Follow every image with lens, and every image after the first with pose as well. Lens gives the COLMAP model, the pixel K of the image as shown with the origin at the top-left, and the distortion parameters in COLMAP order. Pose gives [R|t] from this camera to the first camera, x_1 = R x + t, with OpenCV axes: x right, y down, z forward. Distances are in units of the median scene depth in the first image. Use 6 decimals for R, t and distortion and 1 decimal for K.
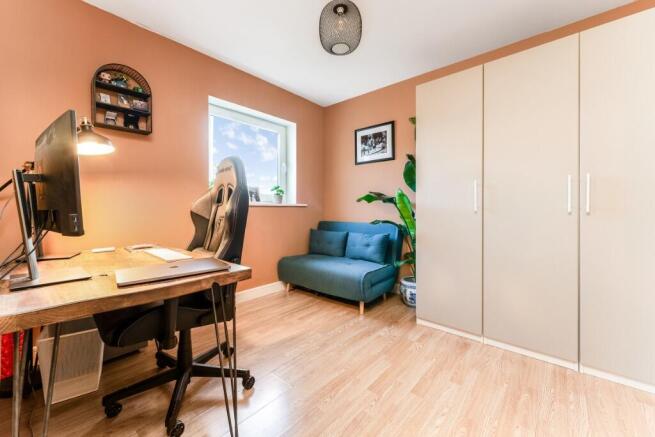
lens RADIAL K [[256.5, 0, 326.9], [0, 256.5, 212.4], [0, 0, 1]] dist [-0.000201, -0.000022]
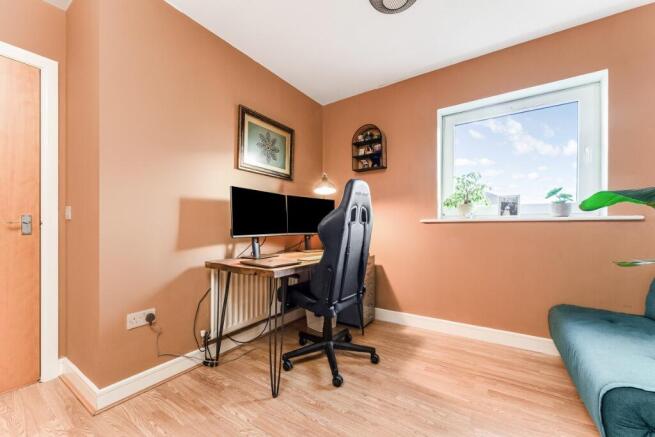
lens RADIAL K [[261.5, 0, 330.5], [0, 261.5, 224.6], [0, 0, 1]] dist [0.000076, 0.000146]
pose [[0.148411, 0.003288, -0.988920, 0.505602], [-0.006518, 0.999976, 0.002347, -0.017986], [0.988904, 0.006097, 0.148429, 0.485369]]
